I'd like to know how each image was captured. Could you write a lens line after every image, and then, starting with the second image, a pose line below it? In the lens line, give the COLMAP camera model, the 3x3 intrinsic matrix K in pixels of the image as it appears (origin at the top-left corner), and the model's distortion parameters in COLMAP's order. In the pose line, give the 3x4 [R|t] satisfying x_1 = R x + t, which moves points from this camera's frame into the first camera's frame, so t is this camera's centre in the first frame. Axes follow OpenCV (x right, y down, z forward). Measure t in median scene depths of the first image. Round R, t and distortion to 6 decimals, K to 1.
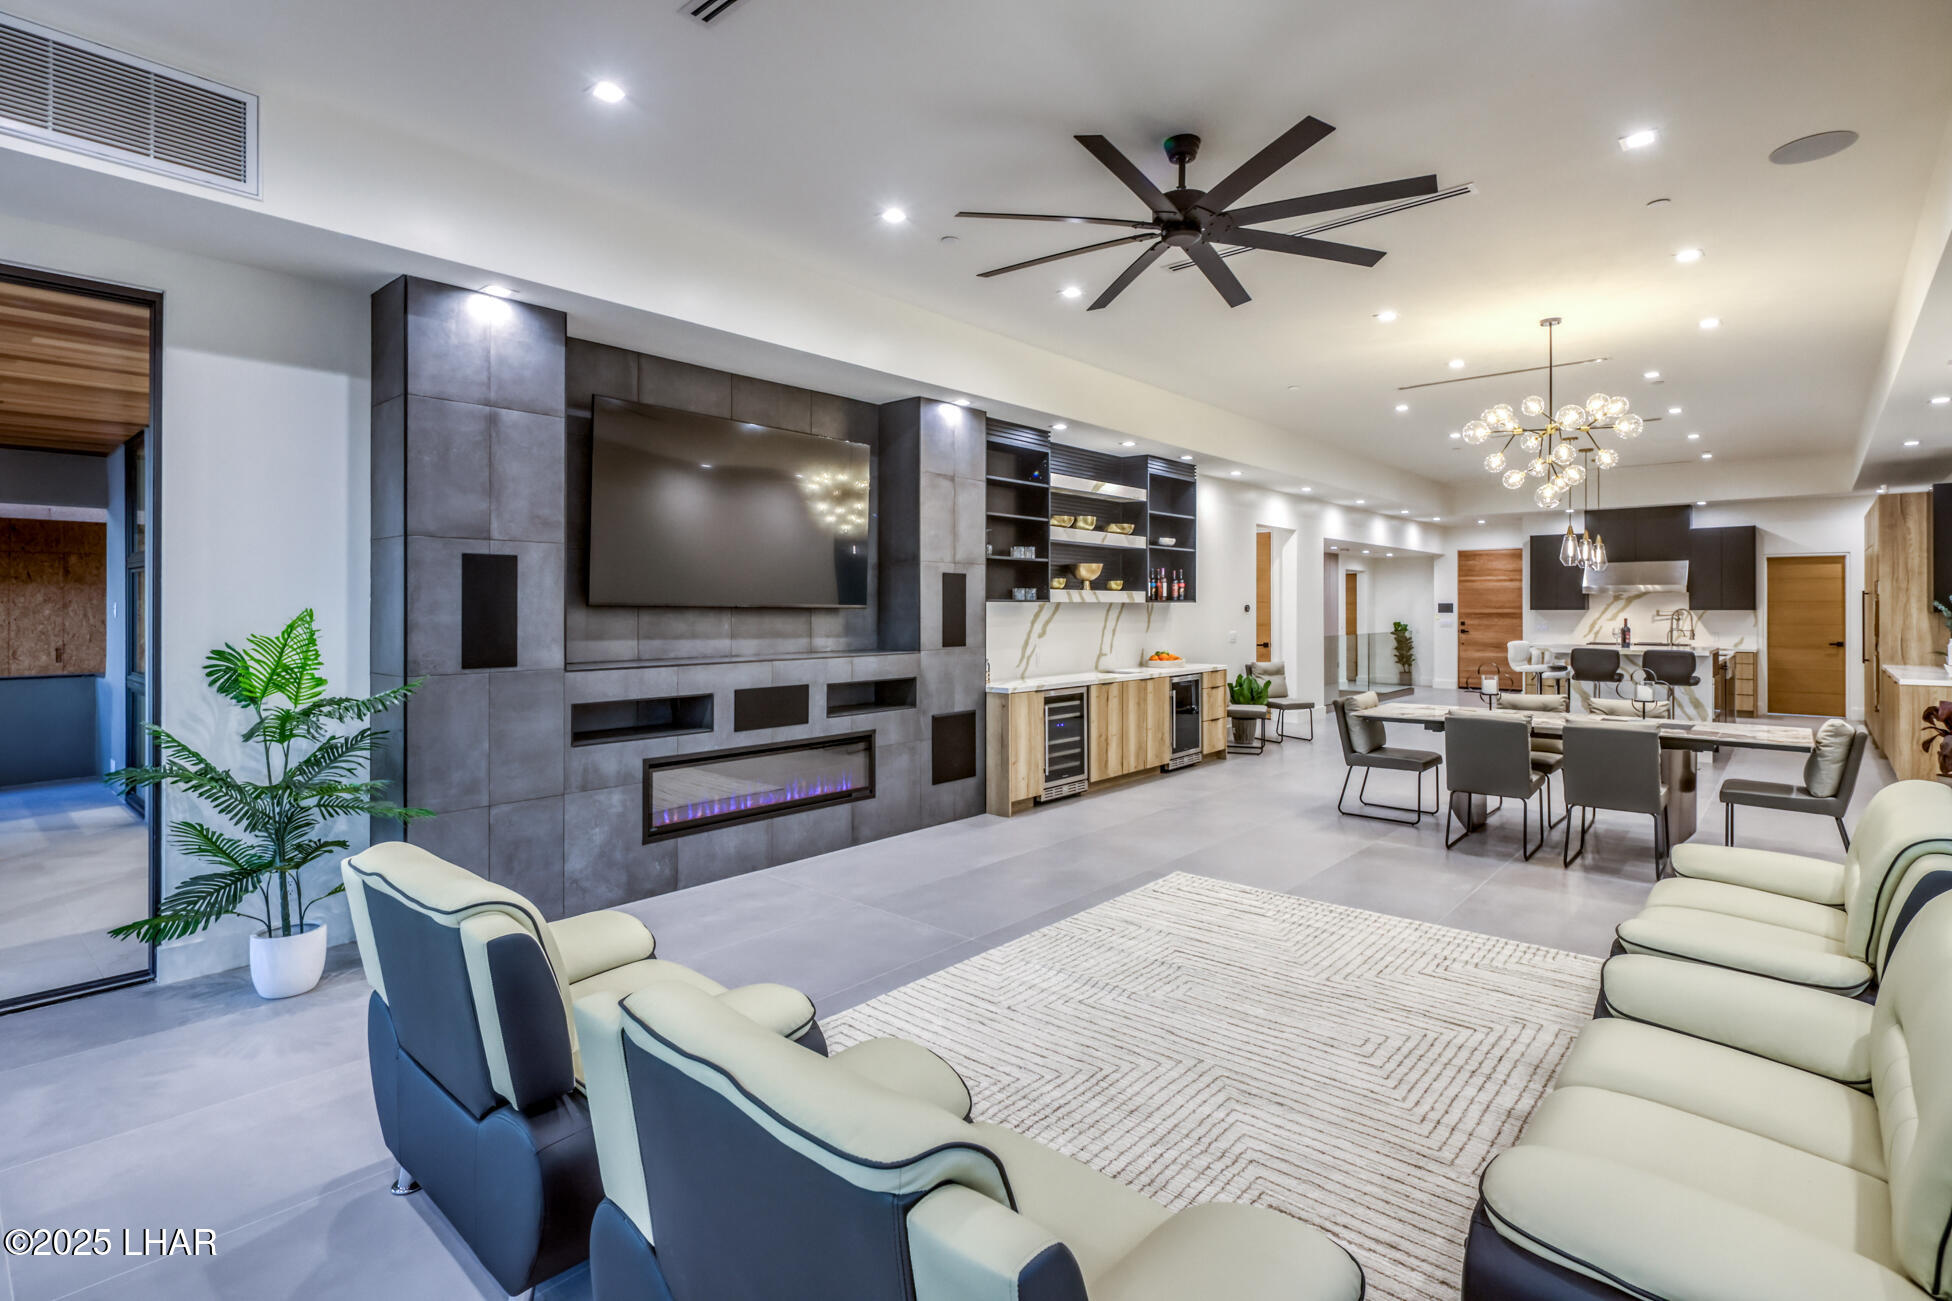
lens RADIAL K [[942.5, 0, 987.4], [0, 942.5, 610.0], [0, 0, 1]] dist [0.004905, -0.004220]
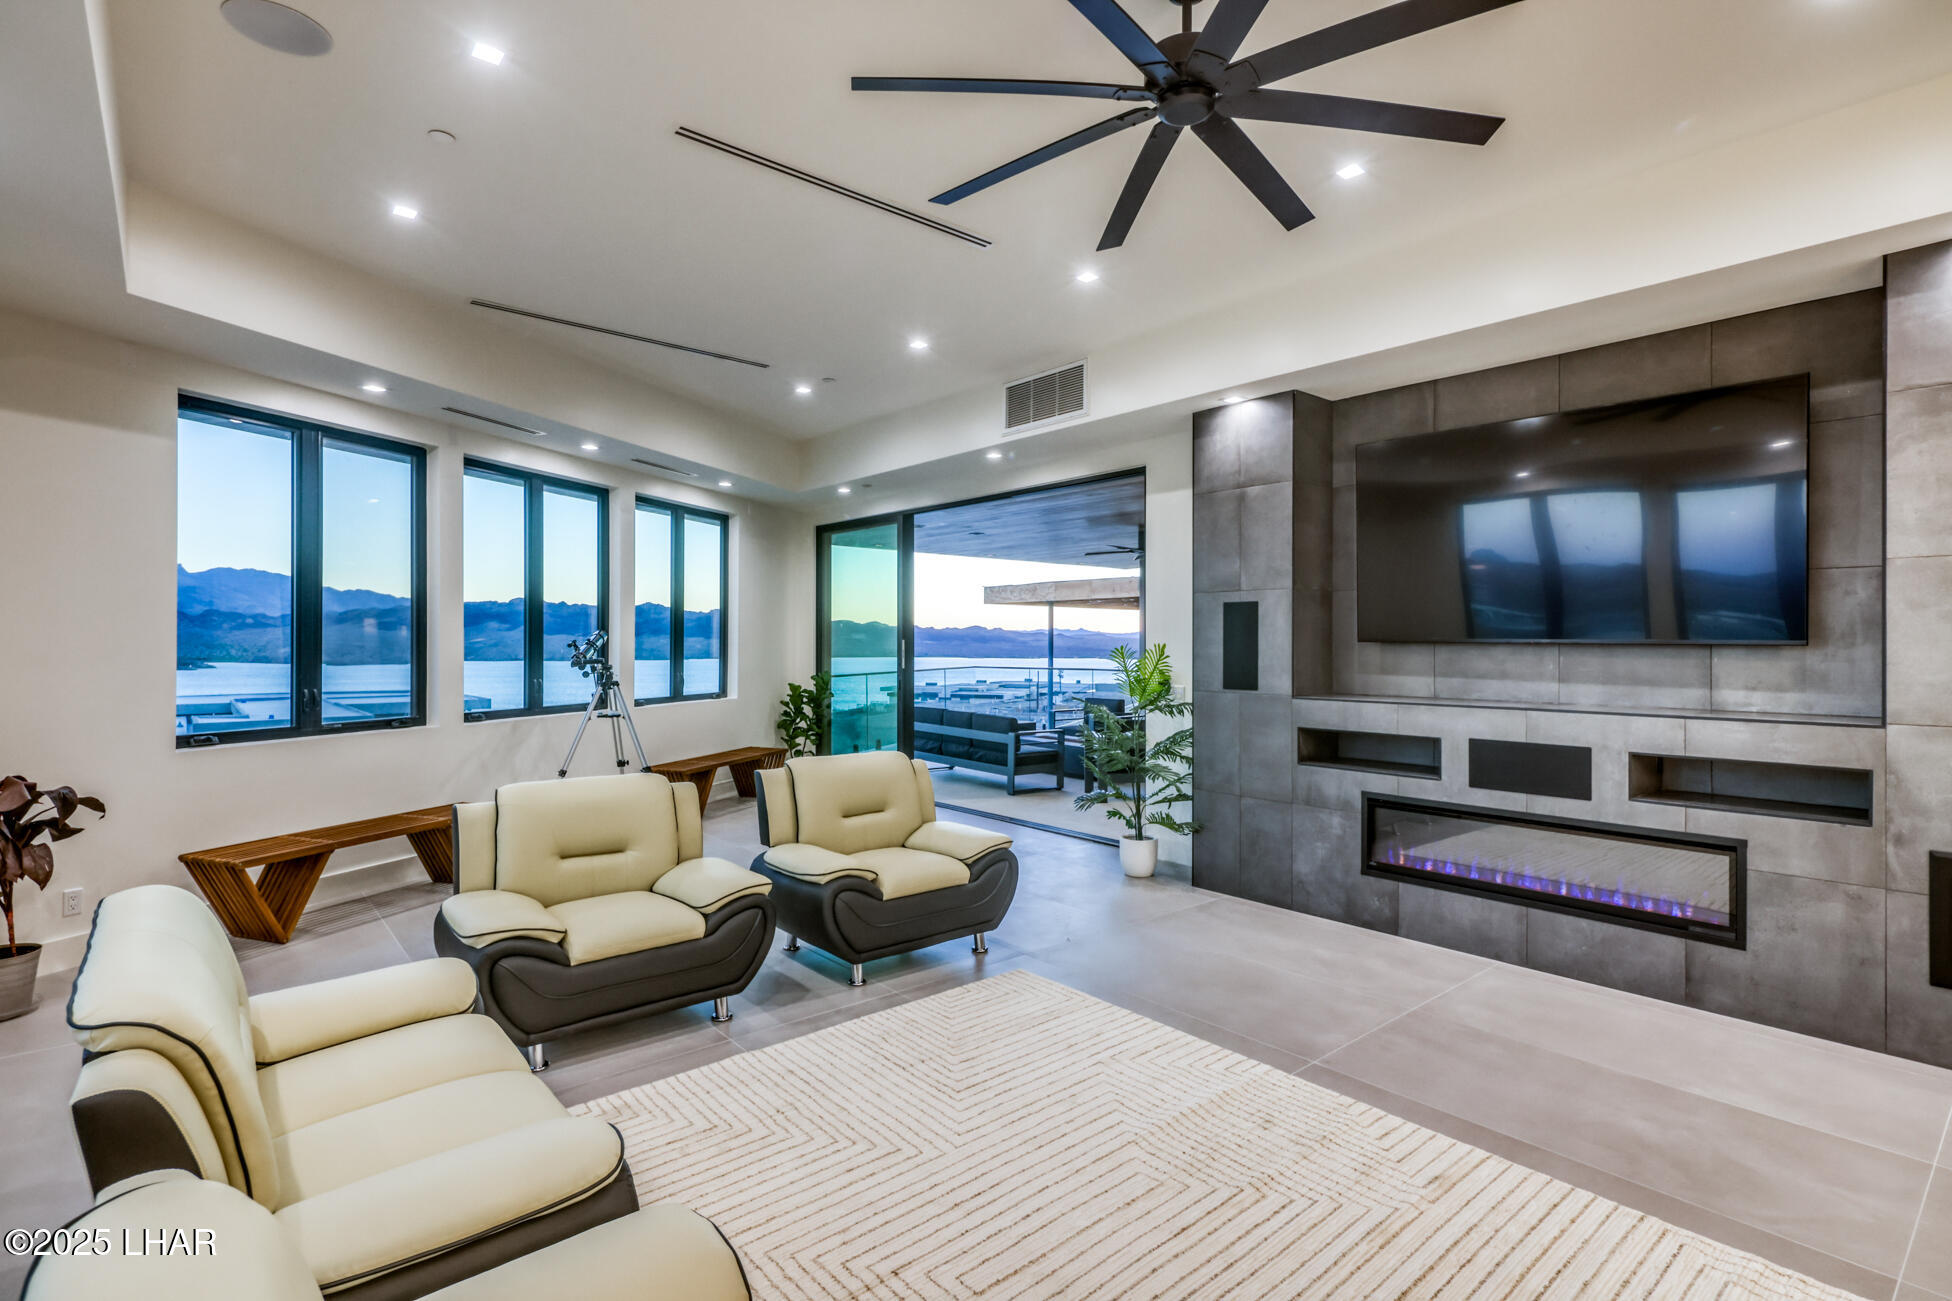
lens RADIAL K [[942.5, 0, 982.4], [0, 942.5, 643.7], [0, 0, 1]] dist [0.004905, -0.004220]
pose [[-0.147328, -0.000716, -0.989087, 0.656162], [-0.005677, 0.999984, 0.000122, 0.000008], [0.989071, 0.005633, -0.147330, 0.682540]]
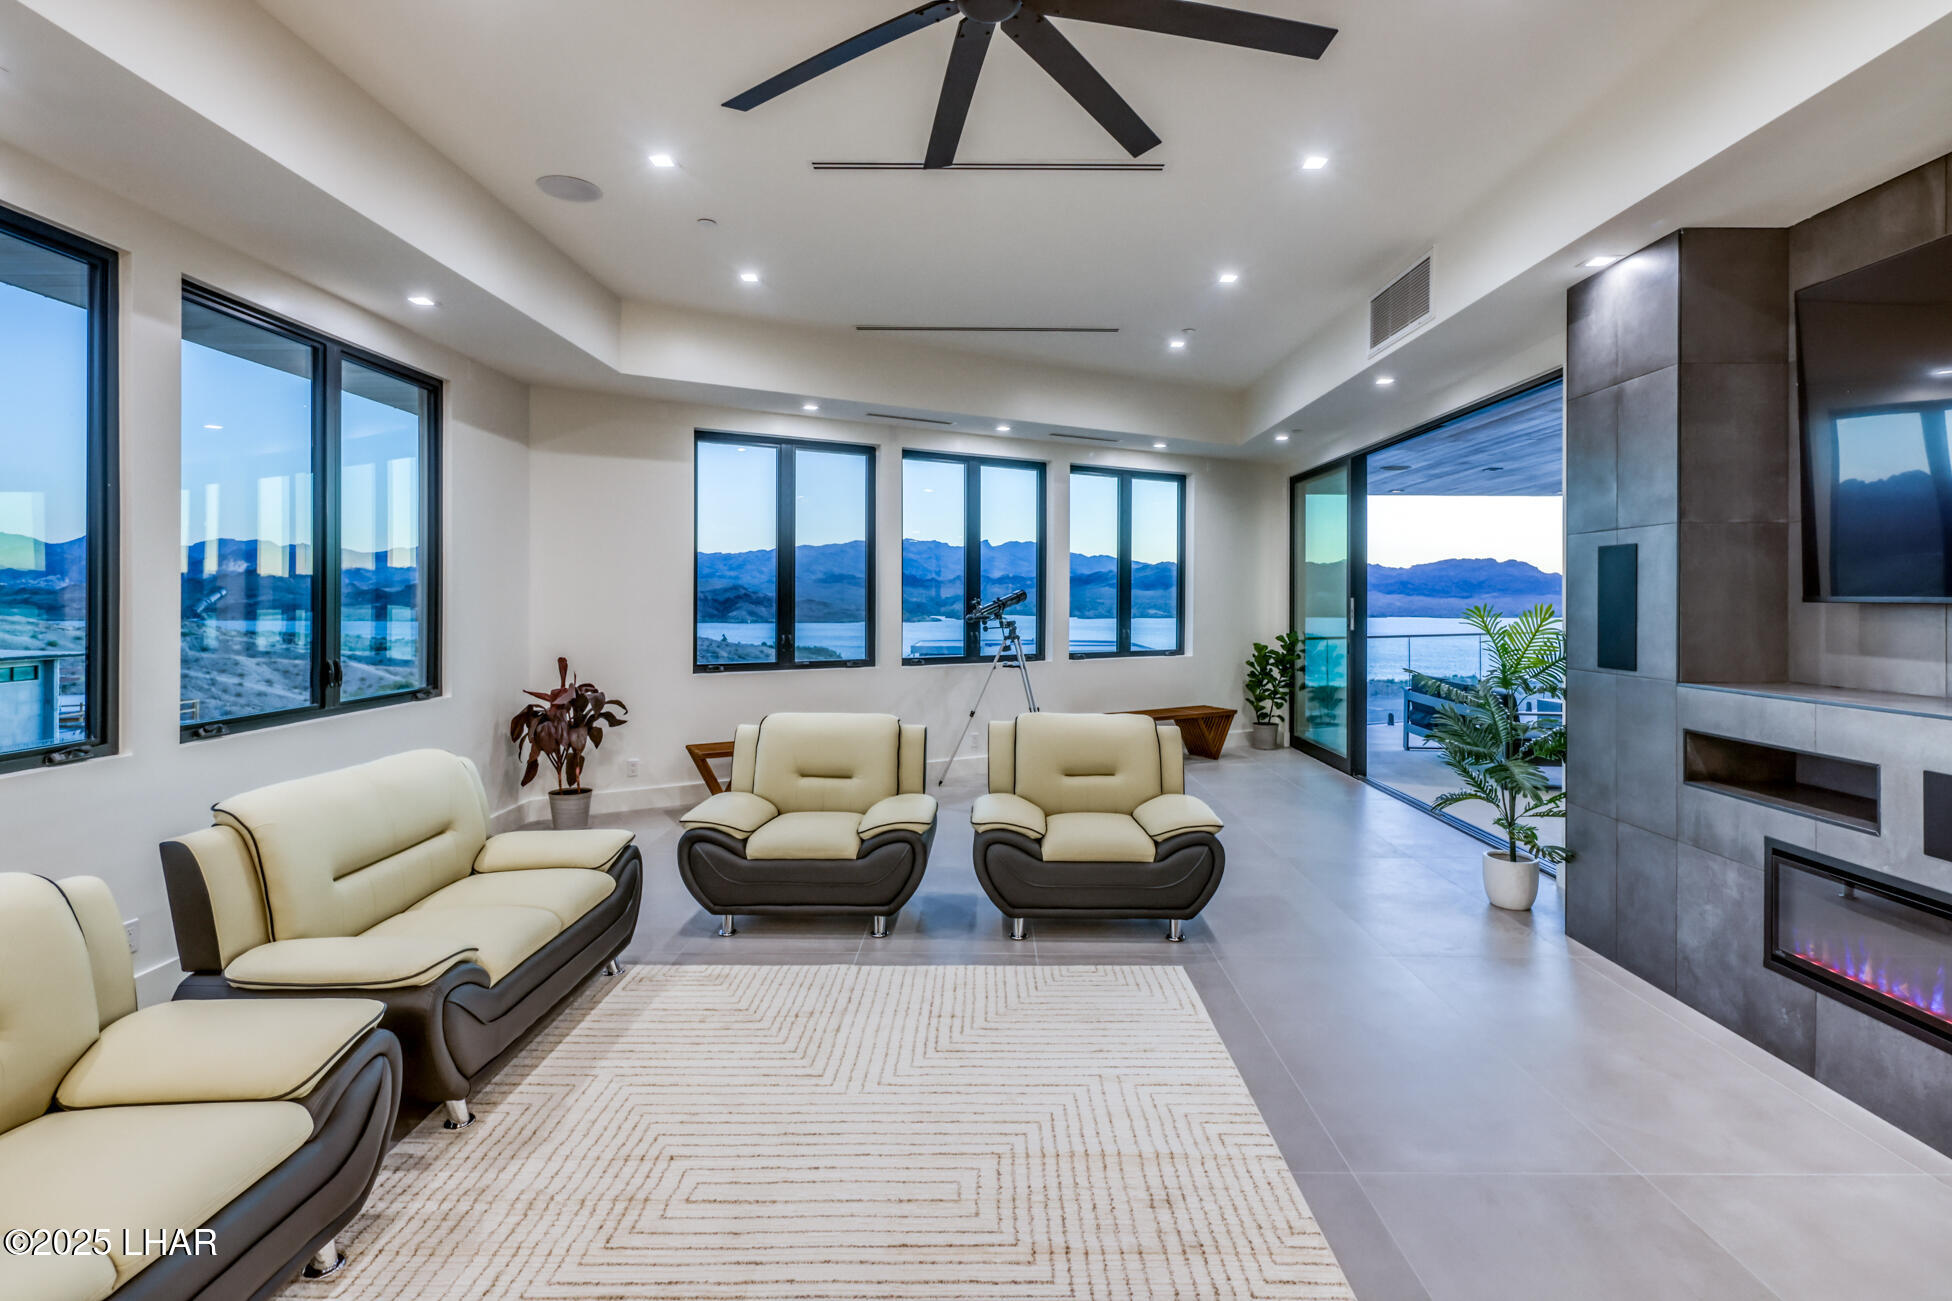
lens RADIAL K [[942.5, 0, 982.5], [0, 942.5, 601.6], [0, 0, 1]] dist [0.004905, -0.004220]
pose [[-0.757367, -0.000708, -0.652990, 0.437302], [-0.005718, 0.999968, 0.005547, -0.004745], [0.652965, 0.007935, -0.757347, 1.049278]]
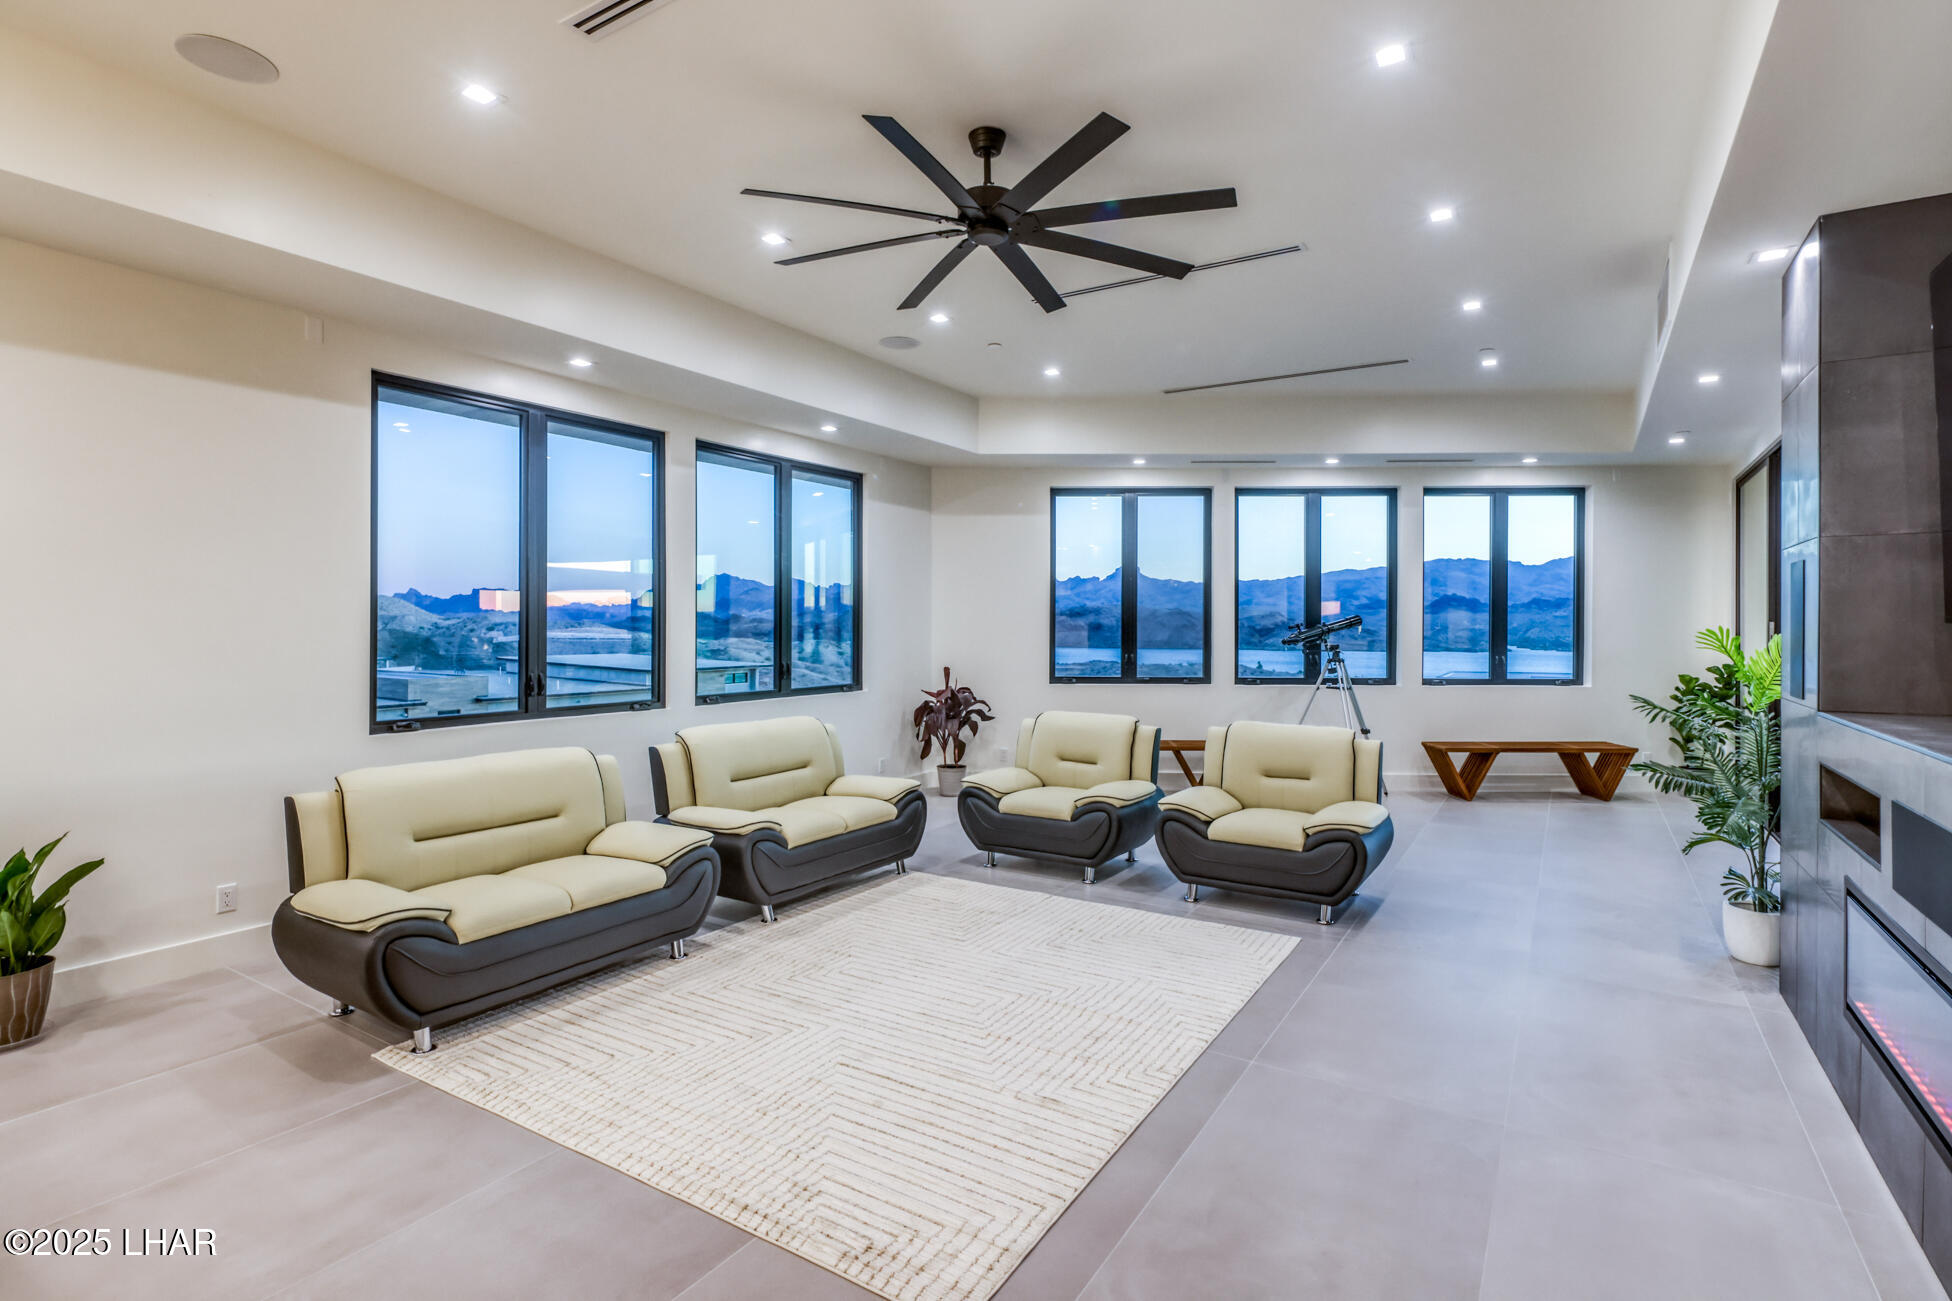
lens RADIAL K [[942.5, 0, 980.6], [0, 942.5, 631.5], [0, 0, 1]] dist [0.004905, -0.004220]
pose [[-0.988385, -0.001962, -0.151961, 0.254991], [-0.003609, 0.999938, 0.010565, -0.002568], [0.151930, 0.010991, -0.988330, 1.392794]]
